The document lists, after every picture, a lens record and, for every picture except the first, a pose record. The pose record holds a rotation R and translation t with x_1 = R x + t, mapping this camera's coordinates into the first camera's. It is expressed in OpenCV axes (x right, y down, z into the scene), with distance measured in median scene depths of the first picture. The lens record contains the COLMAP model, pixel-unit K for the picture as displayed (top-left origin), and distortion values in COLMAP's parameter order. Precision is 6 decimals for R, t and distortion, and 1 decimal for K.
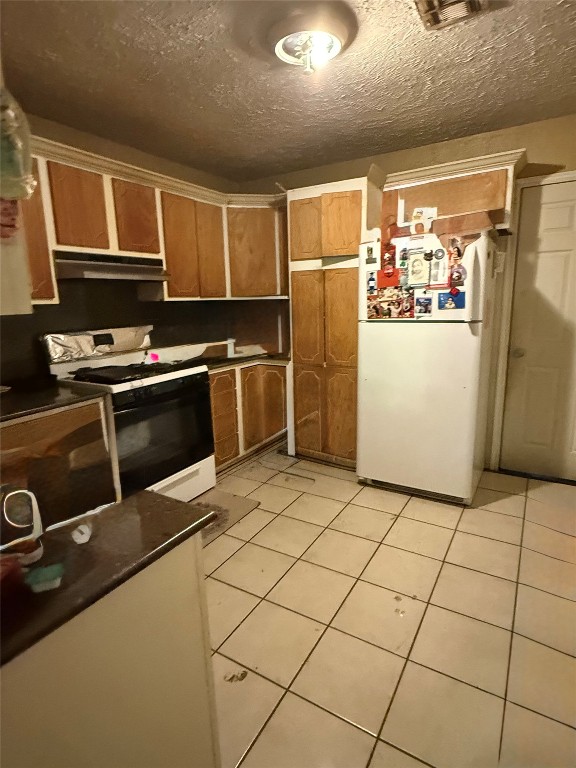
lens RADIAL K [[418.4, 0, 288.0], [0, 418.4, 384.0], [0, 0, 1]] dist [-0.003234, -0.001095]
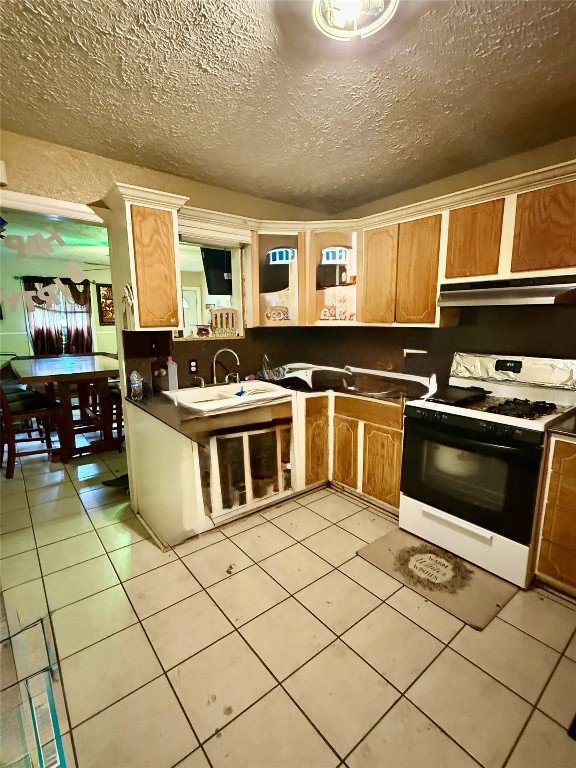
lens RADIAL K [[360.4, 0, 288.0], [0, 360.4, 384.0], [0, 0, 1]] dist [-0.000313, -0.000095]
pose [[-0.343685, 0.188749, -0.919921, 0.484999], [-0.180207, 0.948131, 0.261863, -0.185033], [0.921632, 0.255775, -0.291845, 0.751101]]
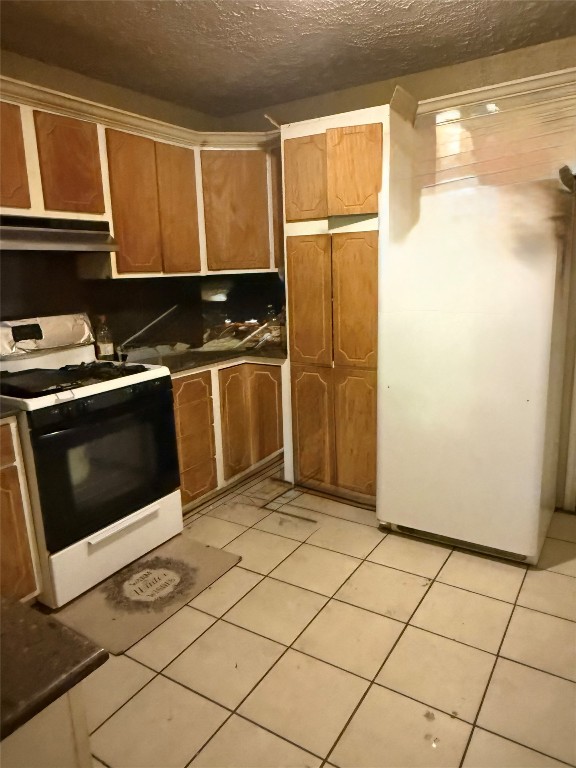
lens RADIAL K [[531.6, 0, 286.3], [0, 531.6, 375.5], [0, 0, 1]] dist [-0.001717, -0.000255]
pose [[0.999625, -0.001044, -0.027350, 0.034701], [0.000981, 0.999997, -0.002305, -0.027437], [0.027353, 0.002277, 0.999623, 0.081674]]
